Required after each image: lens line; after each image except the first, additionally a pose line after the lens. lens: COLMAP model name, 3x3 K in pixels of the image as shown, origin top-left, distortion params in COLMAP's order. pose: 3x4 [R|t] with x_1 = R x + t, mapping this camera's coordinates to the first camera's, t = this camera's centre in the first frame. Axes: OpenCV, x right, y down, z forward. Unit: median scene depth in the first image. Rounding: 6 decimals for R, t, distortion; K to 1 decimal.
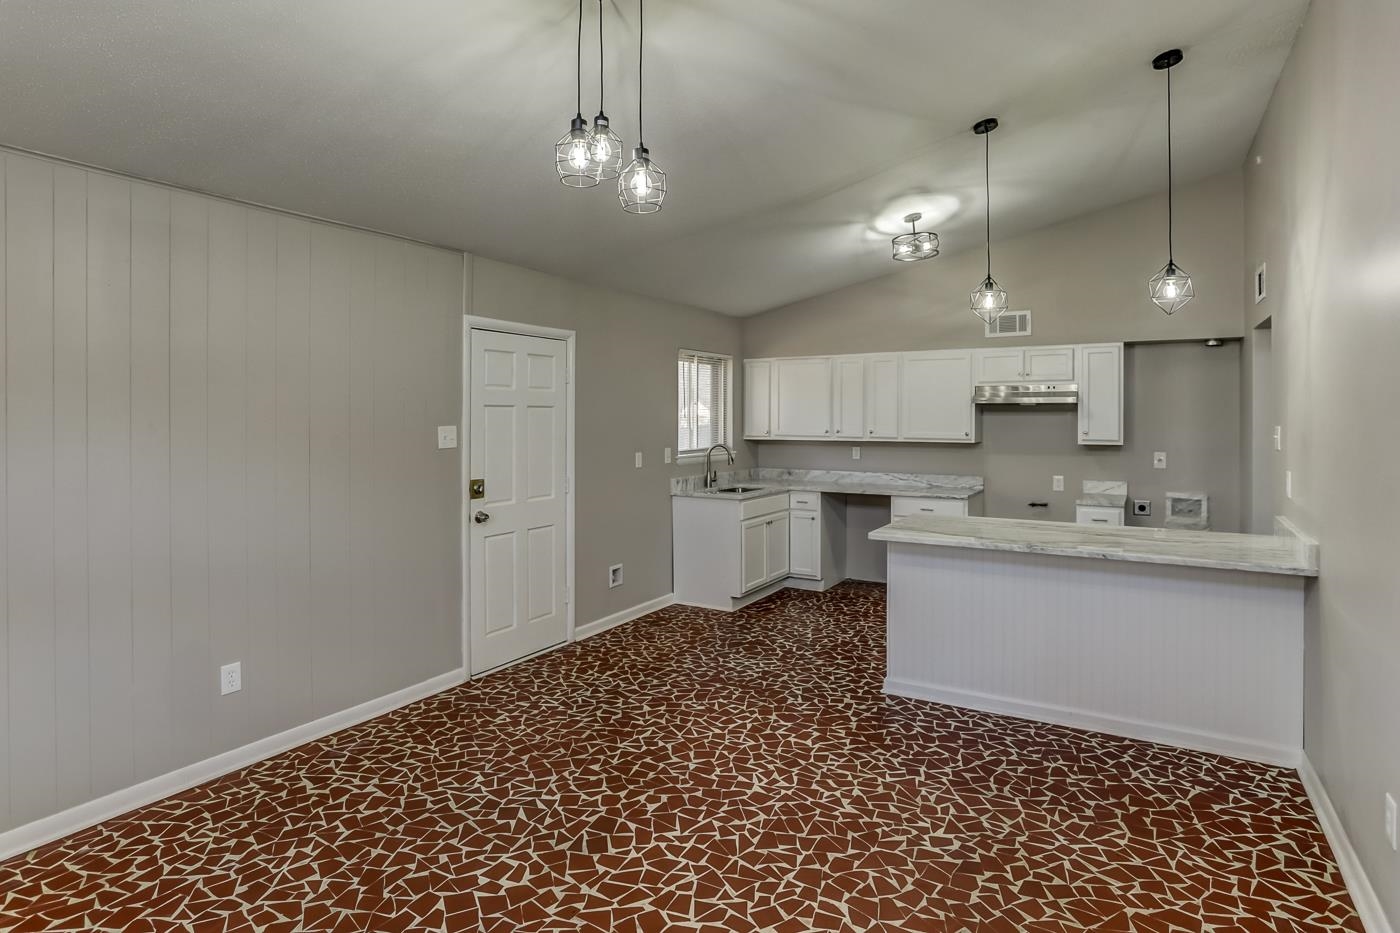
lens RADIAL K [[741.8, 0, 707.2], [0, 741.8, 411.6], [0, 0, 1]] dist [-0.056984, 0.028495]
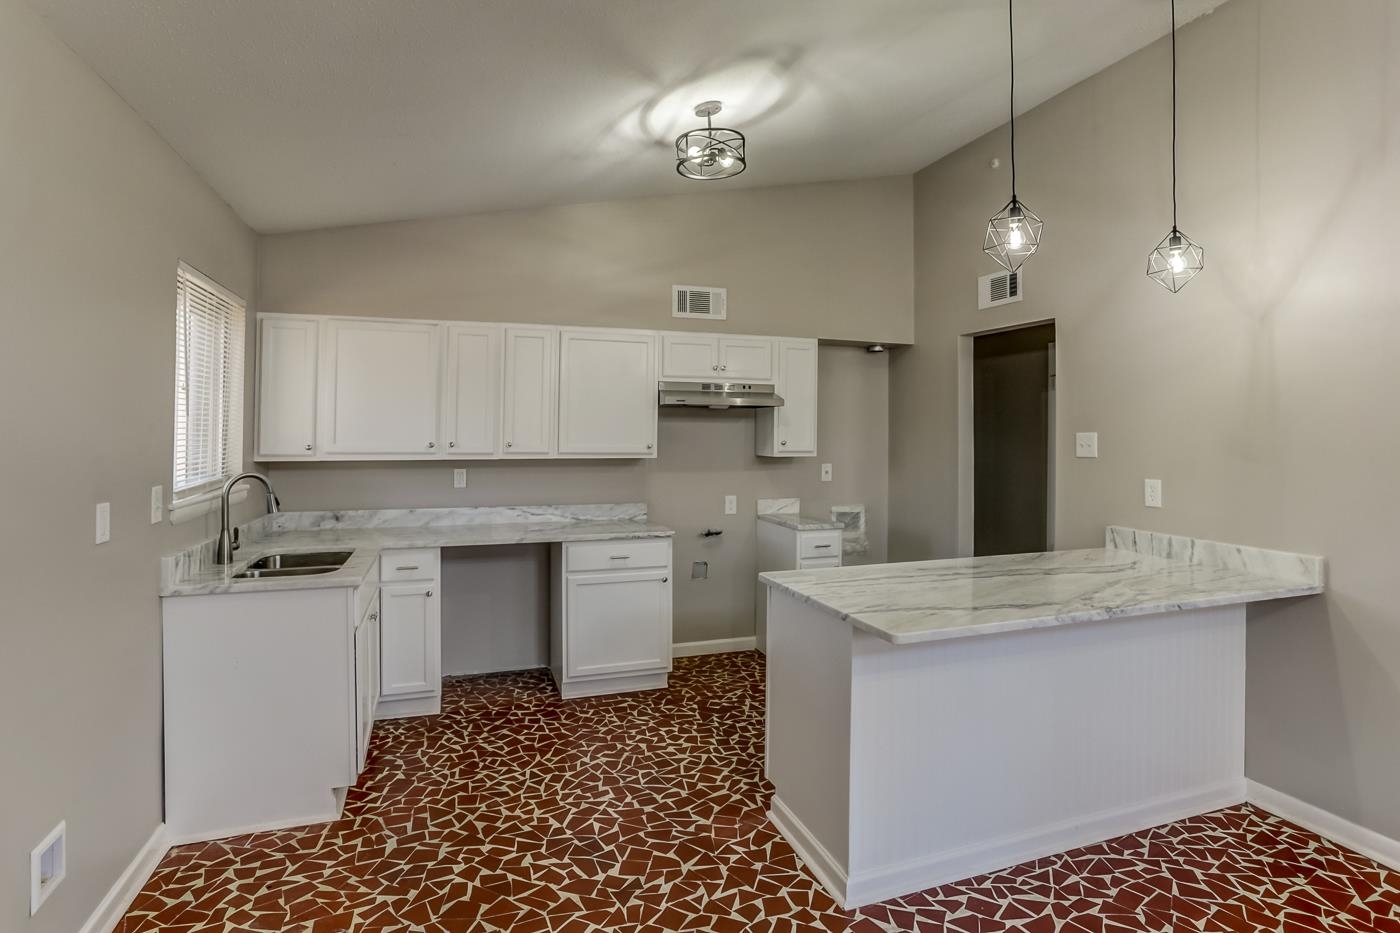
lens RADIAL K [[731.9, 0, 723.6], [0, 731.9, 423.2], [0, 0, 1]] dist [-0.054294, 0.024668]
pose [[0.630787, 0.013159, 0.775844, -0.217405], [-0.009405, 0.999912, -0.009313, 0.018336], [-0.775899, -0.001423, 0.630856, 0.646155]]
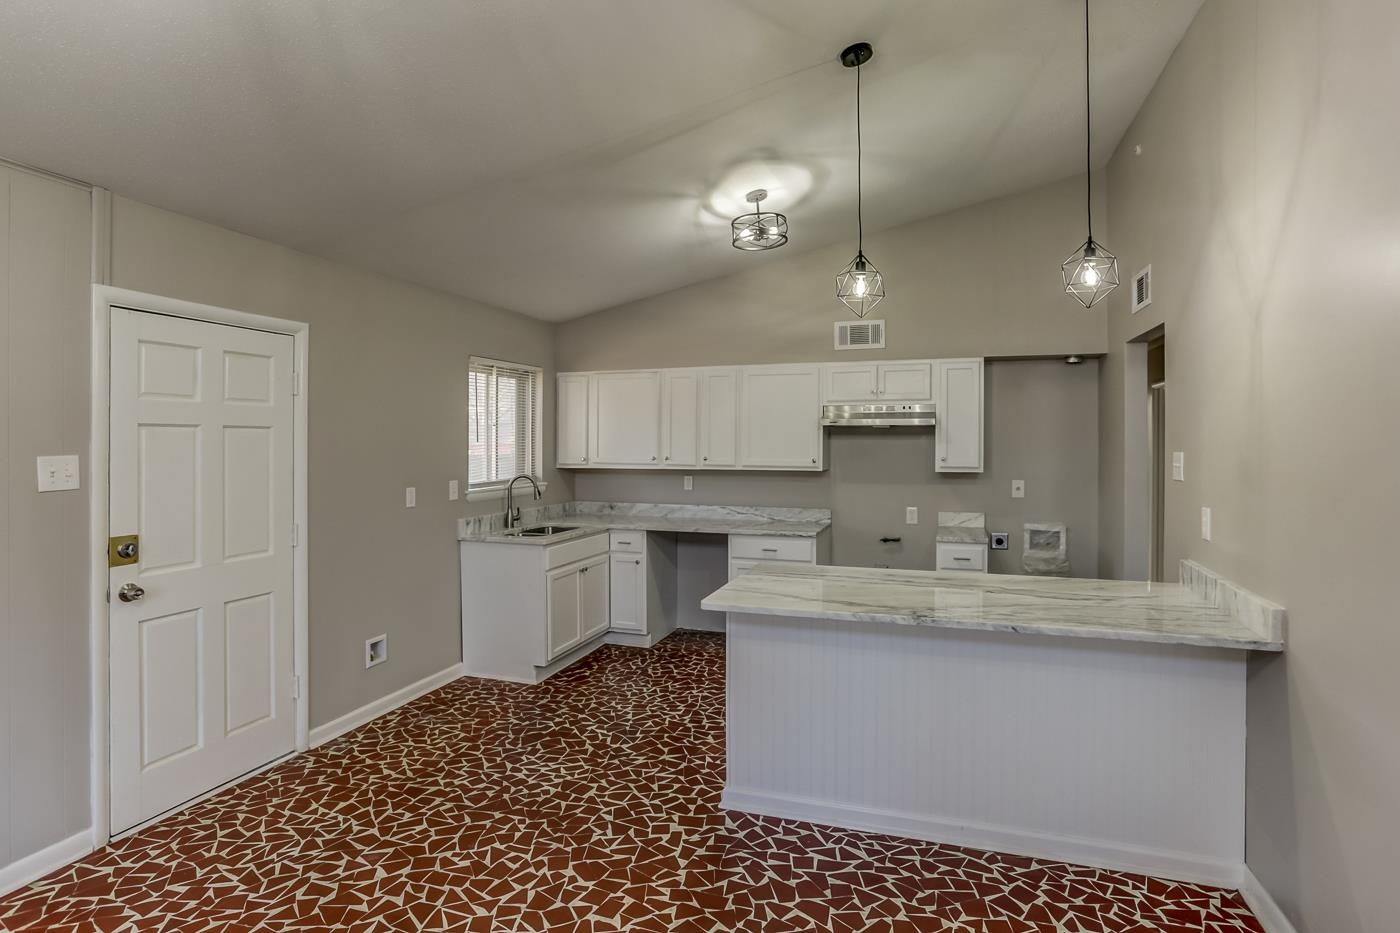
lens RADIAL K [[729.0, 0, 694.6], [0, 729.0, 433.9], [0, 0, 1]] dist [-0.059370, 0.026466]
pose [[0.979411, 0.001569, 0.201872, 0.055768], [-0.001068, 0.999996, -0.002590, 0.001396], [-0.201875, 0.002321, 0.979408, 0.250394]]
